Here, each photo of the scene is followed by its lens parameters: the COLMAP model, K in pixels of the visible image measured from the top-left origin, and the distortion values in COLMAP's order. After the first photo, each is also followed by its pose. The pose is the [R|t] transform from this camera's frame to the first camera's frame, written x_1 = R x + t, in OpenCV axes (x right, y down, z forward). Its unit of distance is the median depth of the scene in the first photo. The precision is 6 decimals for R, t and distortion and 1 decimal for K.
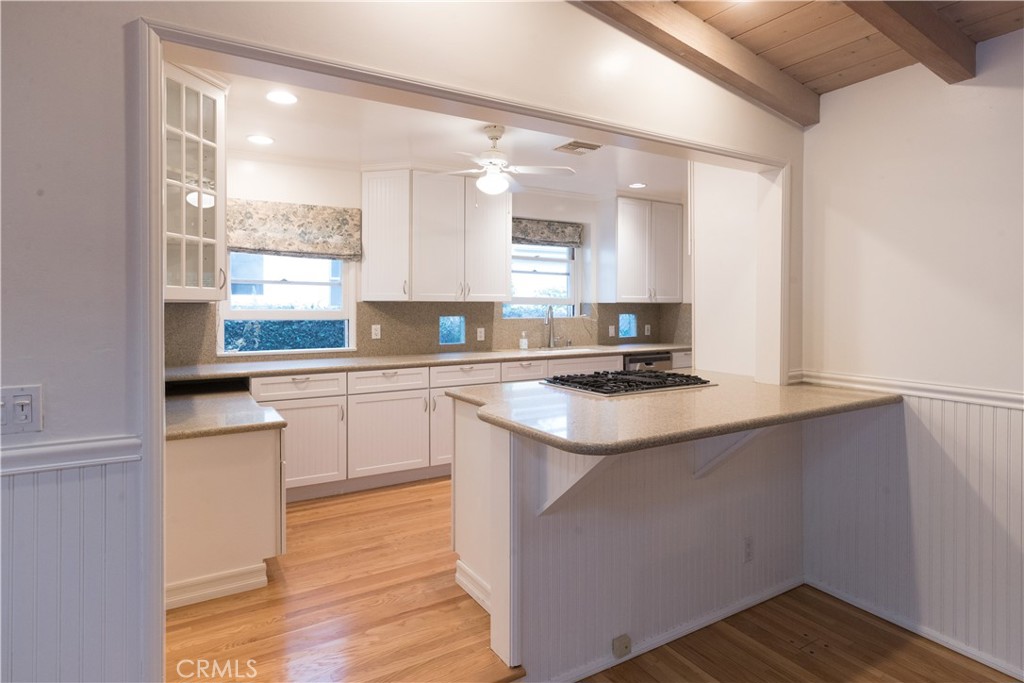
lens RADIAL K [[575.9, 0, 535.9], [0, 575.9, 309.0], [0, 0, 1]] dist [0.009318, 0.000512]
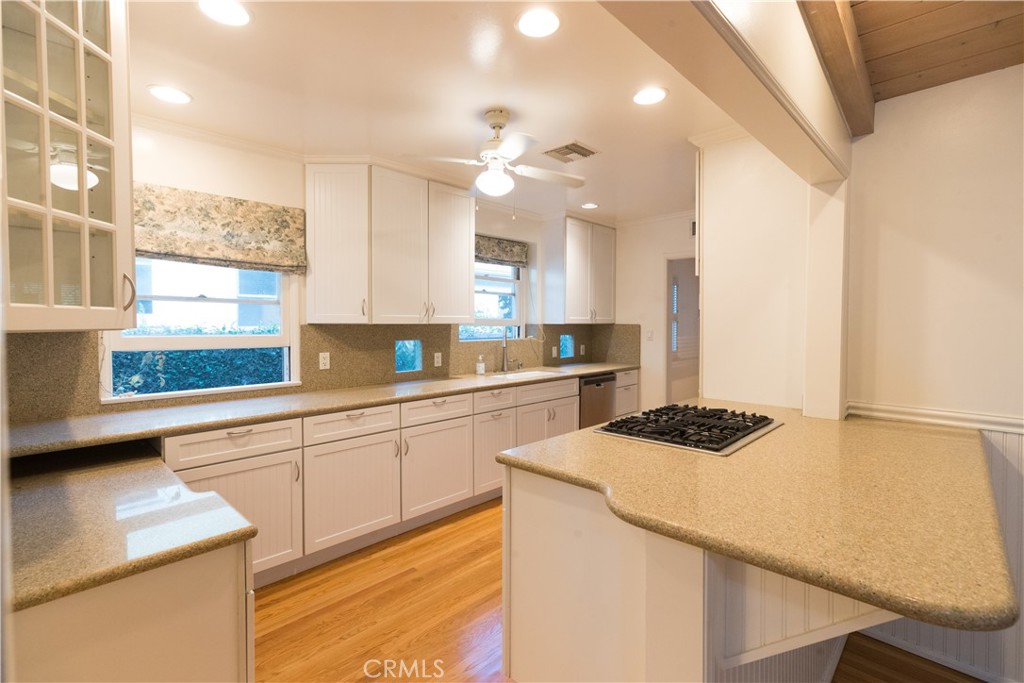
lens RADIAL K [[475.9, 0, 512.9], [0, 475.9, 335.0], [0, 0, 1]] dist [0.014033, 0.000245]
pose [[0.971899, -0.004843, 0.235350, -0.188701], [-0.000515, 0.999742, 0.022700, -0.014110], [-0.235399, -0.022184, 0.971646, 0.294209]]
